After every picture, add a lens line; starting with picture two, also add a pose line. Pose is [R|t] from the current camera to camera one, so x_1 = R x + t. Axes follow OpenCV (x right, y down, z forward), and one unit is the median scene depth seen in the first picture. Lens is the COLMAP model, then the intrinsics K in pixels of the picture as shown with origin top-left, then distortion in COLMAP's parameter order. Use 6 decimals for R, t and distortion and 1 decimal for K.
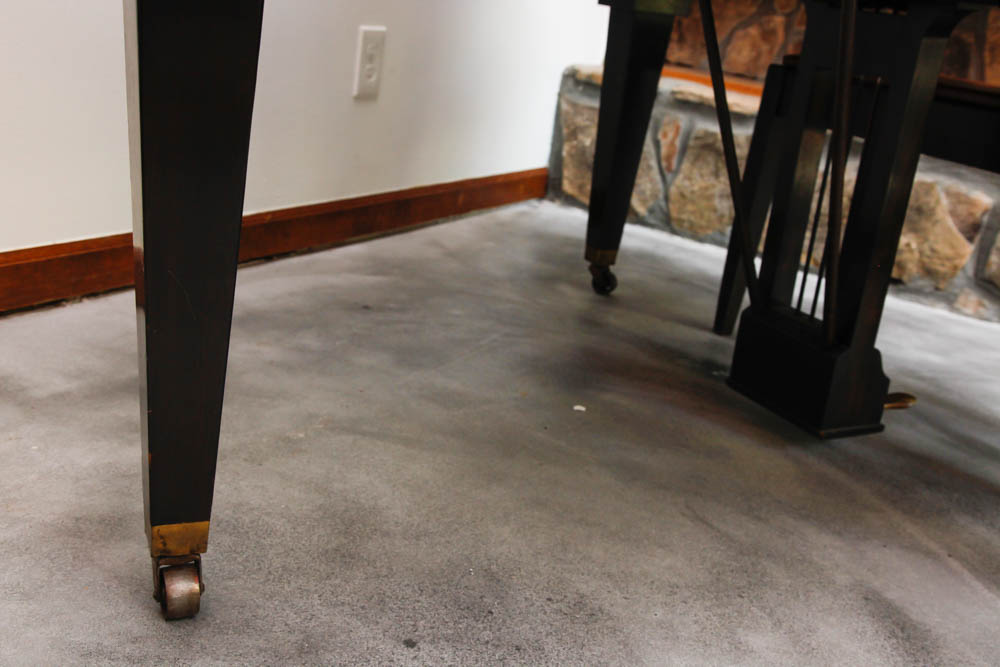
lens RADIAL K [[1099.7, 0, 501.2], [0, 1099.7, 334.5], [0, 0, 1]] dist [0.054101, 0.013212]
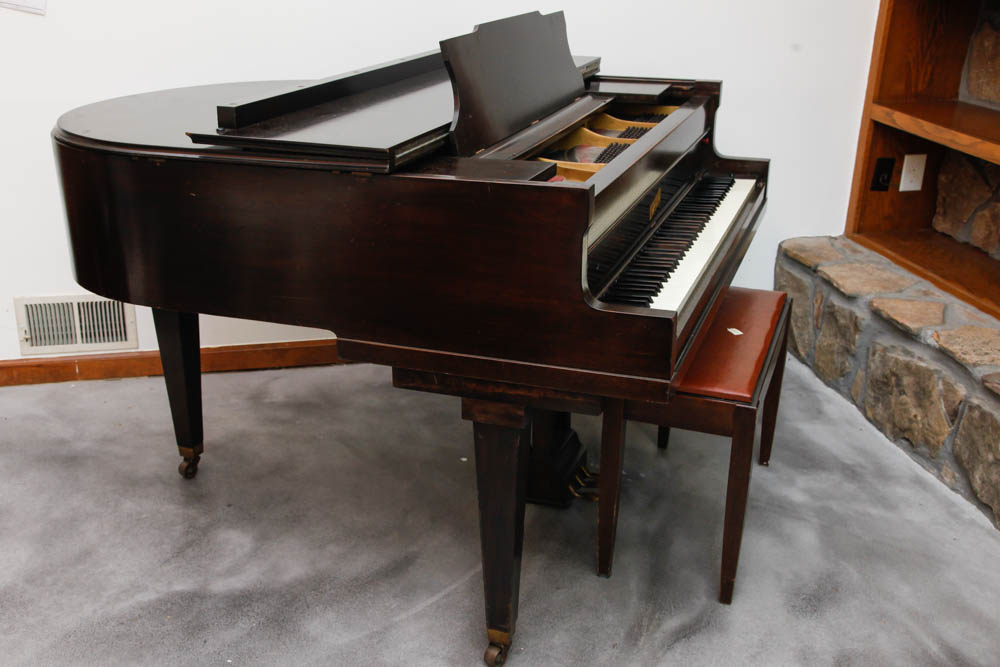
lens RADIAL K [[1106.2, 0, 473.5], [0, 1106.2, 337.1], [0, 0, 1]] dist [0.010278, 0.022257]
pose [[0.660286, 0.138017, -0.738223, 1.800128], [-0.151569, 0.987231, 0.049005, -0.294900], [0.735561, 0.079534, 0.672774, -0.388021]]
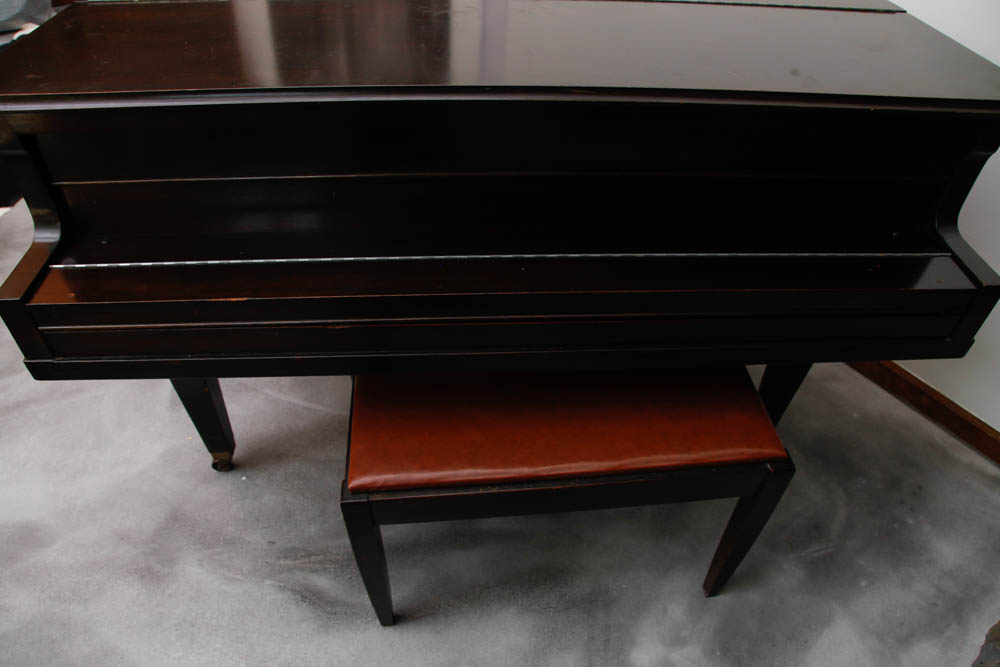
lens RADIAL K [[681.0, 0, 500.0], [0, 681.0, 333.5], [0, 0, 1]] dist [-0.085874, 0.005156]
pose [[-0.397567, 0.509355, -0.763215, 1.246679], [-0.364506, 0.675659, 0.640797, -0.883726], [0.842066, 0.532956, -0.082957, 1.251288]]
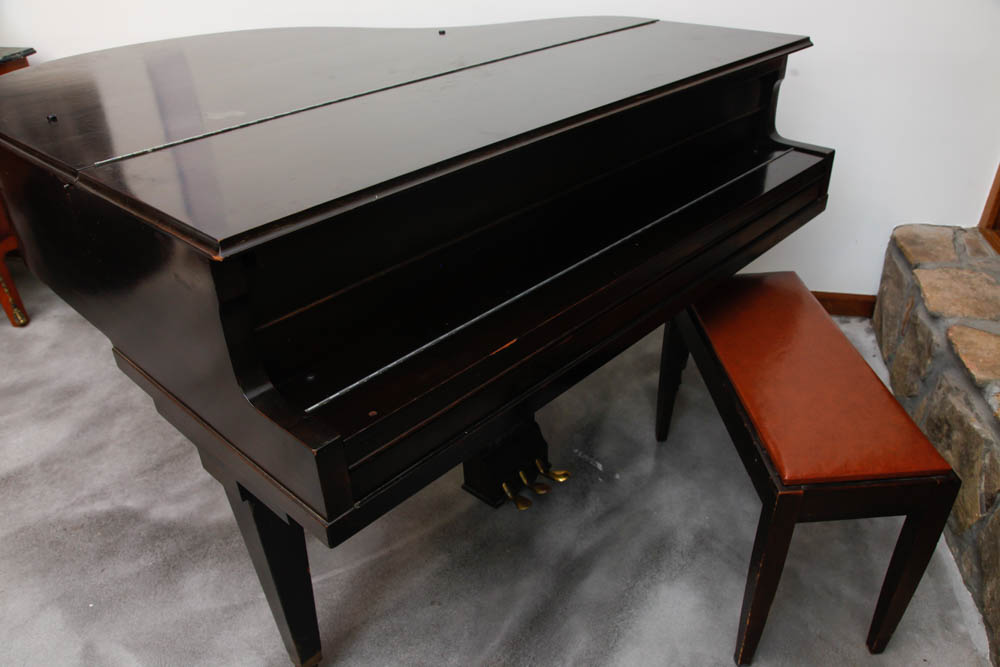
lens RADIAL K [[768.2, 0, 500.0], [0, 768.2, 333.5], [0, 0, 1]] dist [-0.048609, 0.008958]
pose [[0.318842, 0.367669, -0.873590, 1.526047], [-0.229679, 0.924196, 0.305139, -0.626977], [0.919558, 0.103354, 0.379118, 0.621682]]
